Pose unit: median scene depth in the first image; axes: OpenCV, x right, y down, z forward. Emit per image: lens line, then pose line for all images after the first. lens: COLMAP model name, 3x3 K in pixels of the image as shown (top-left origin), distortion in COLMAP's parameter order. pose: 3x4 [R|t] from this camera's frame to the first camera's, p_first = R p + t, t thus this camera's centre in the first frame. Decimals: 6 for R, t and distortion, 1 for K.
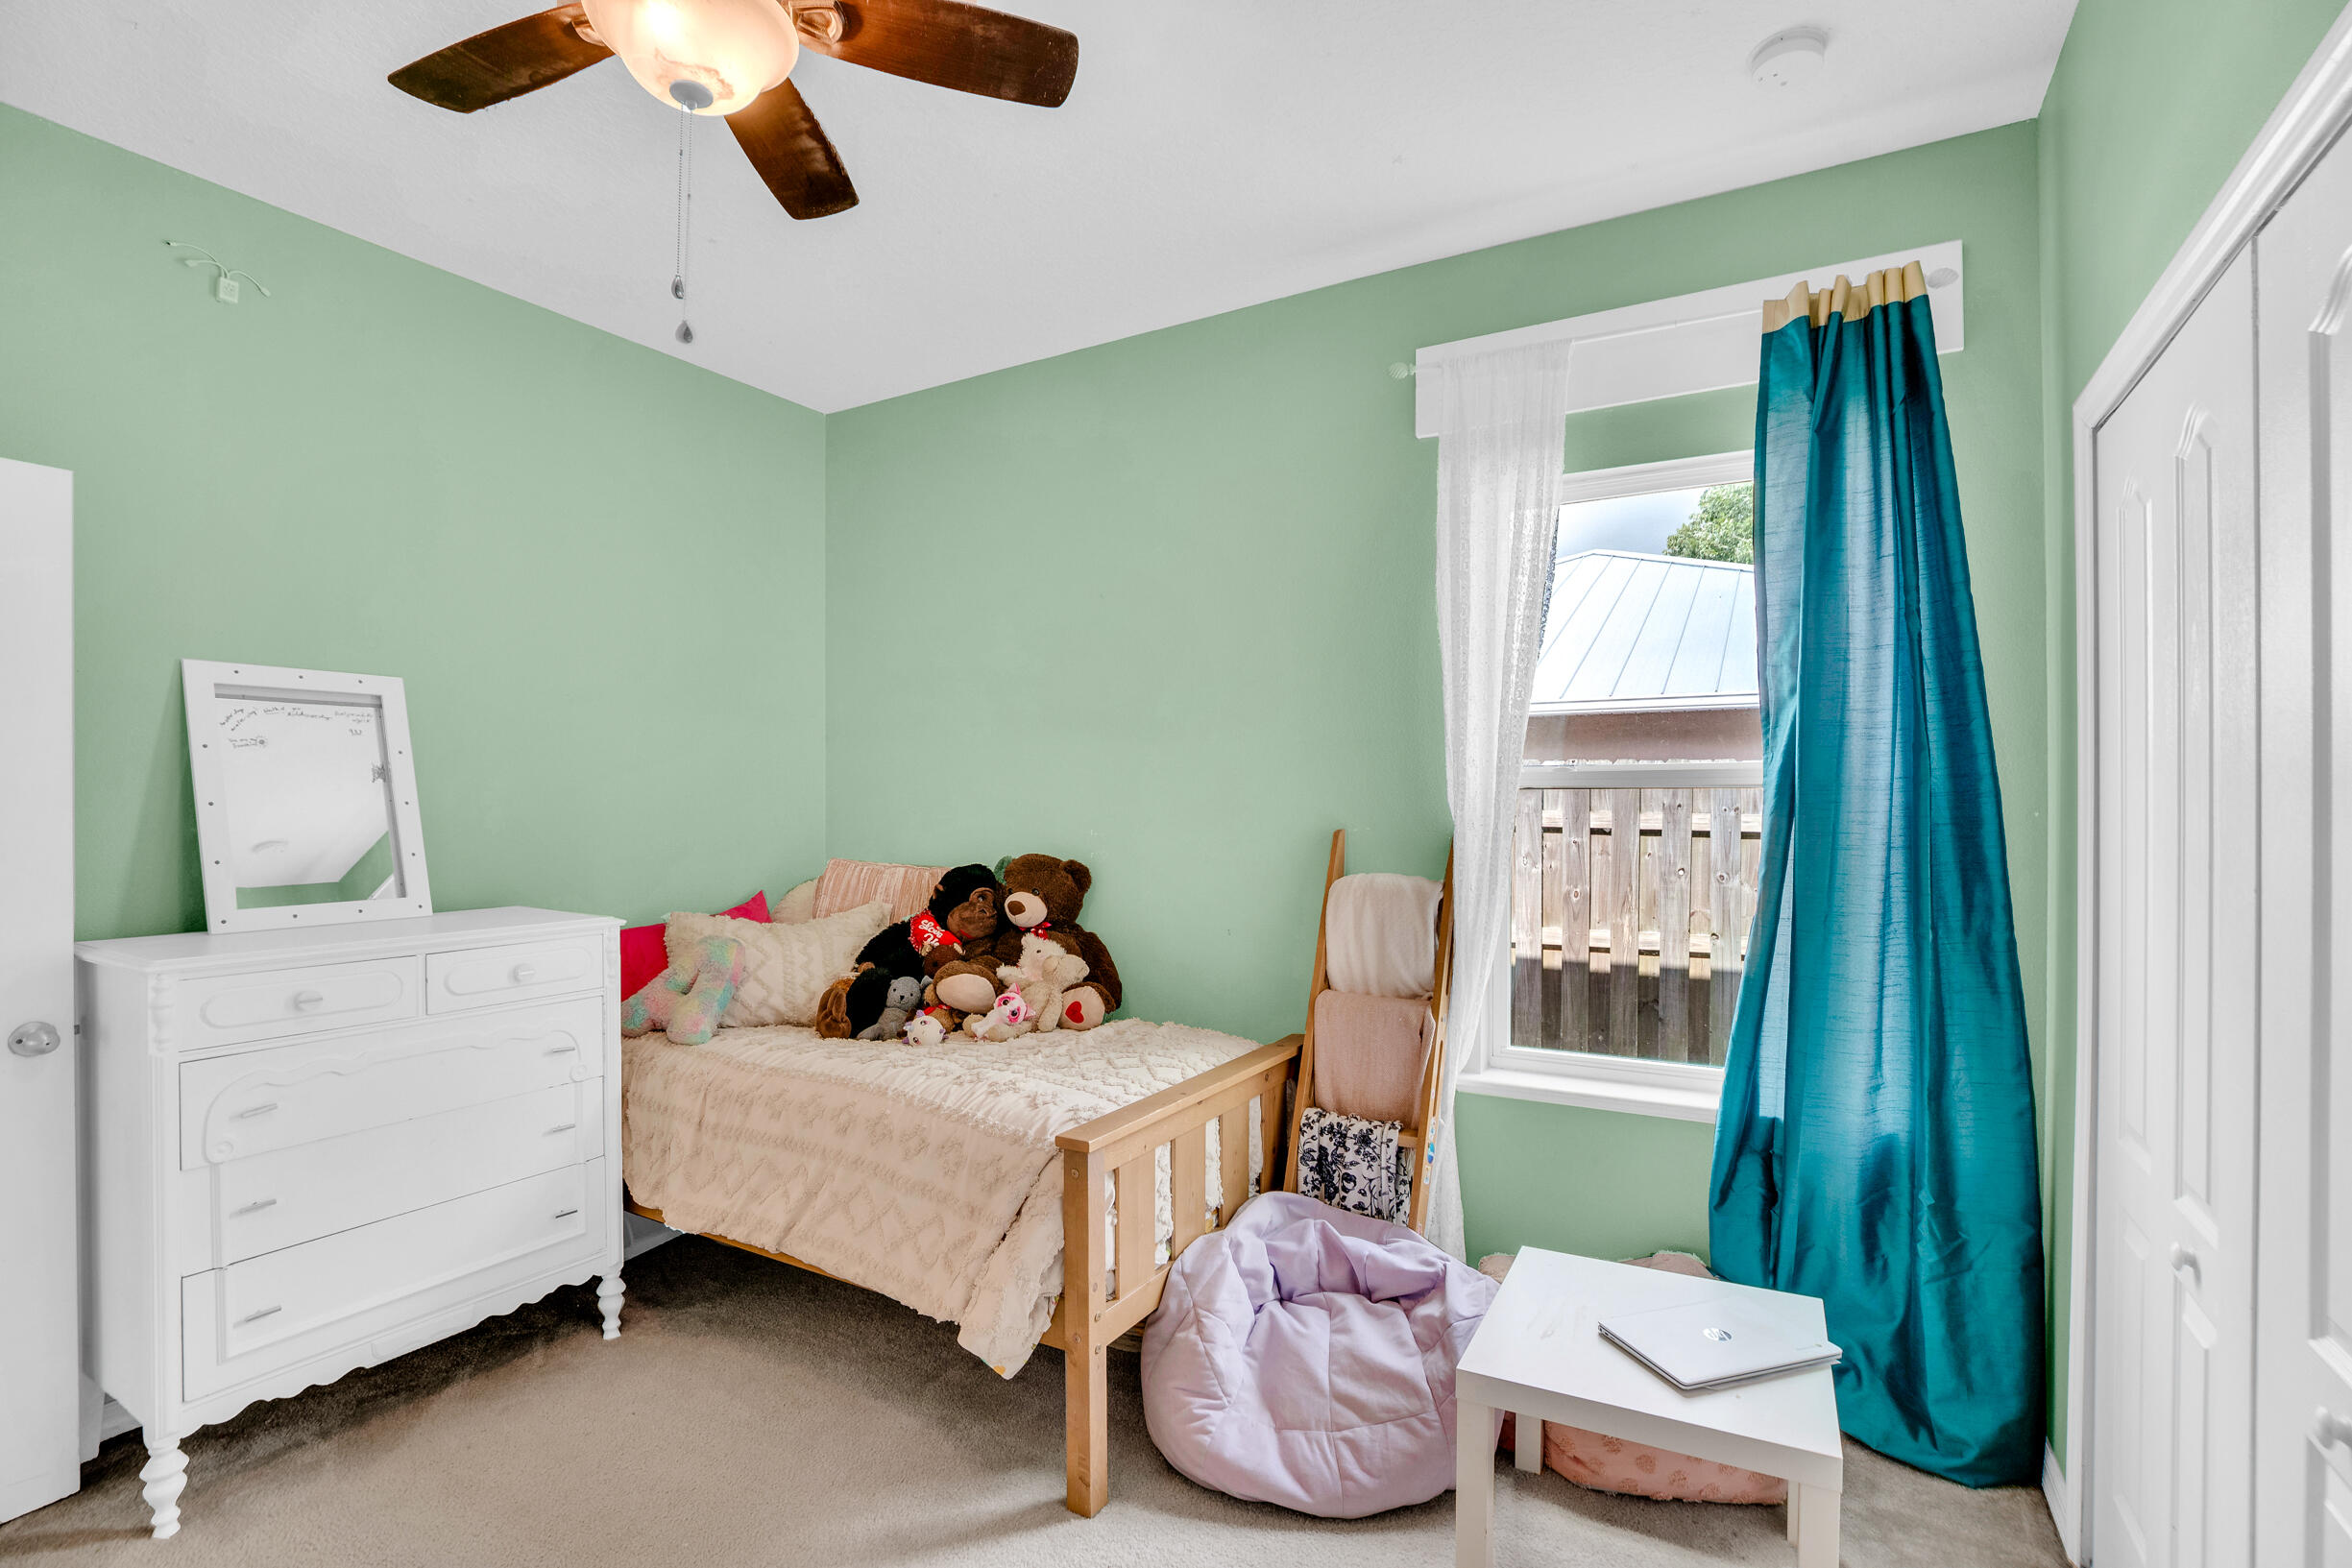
lens RADIAL K [[1081.4, 0, 1196.0], [0, 1081.4, 803.1], [0, 0, 1]] dist [-0.046100, 0.014131]
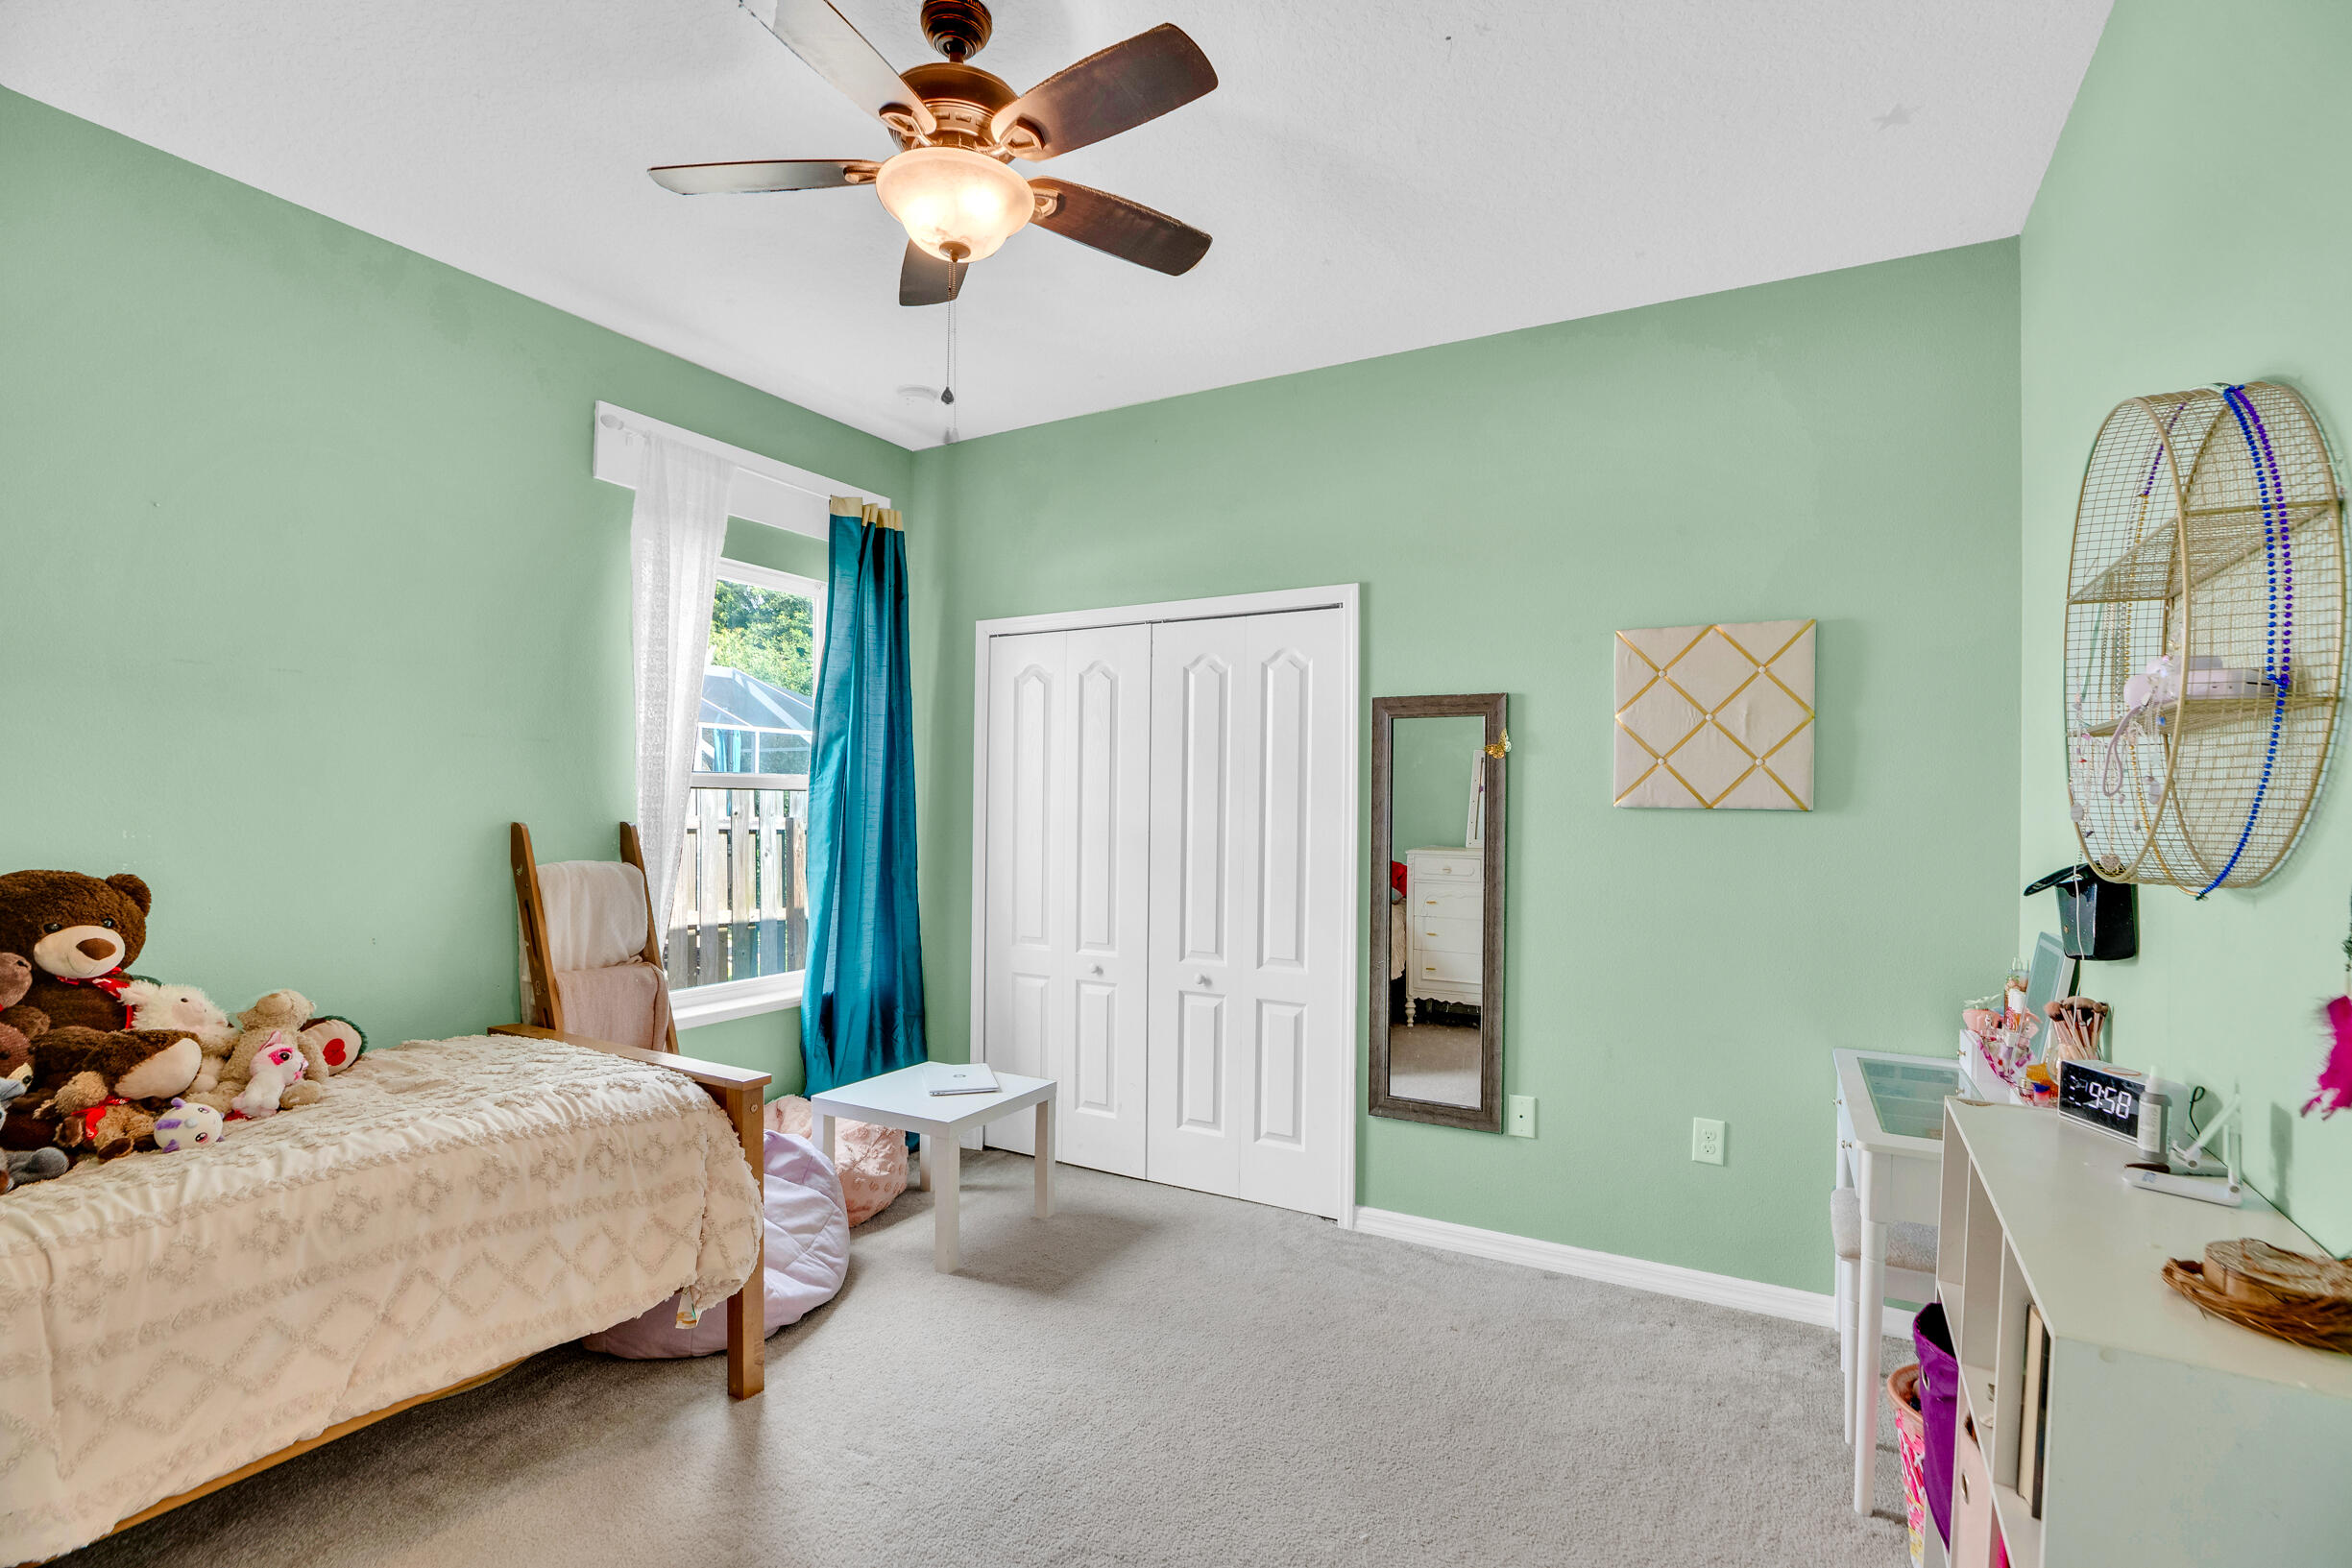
lens RADIAL K [[1081.4, 0, 1196.0], [0, 1081.4, 803.1], [0, 0, 1]] dist [-0.046100, 0.014131]
pose [[-0.002474, 0.001997, 0.999995, -1.152176], [-0.012053, 0.999925, -0.002027, -0.000581], [-0.999924, -0.012058, -0.002450, 0.450660]]
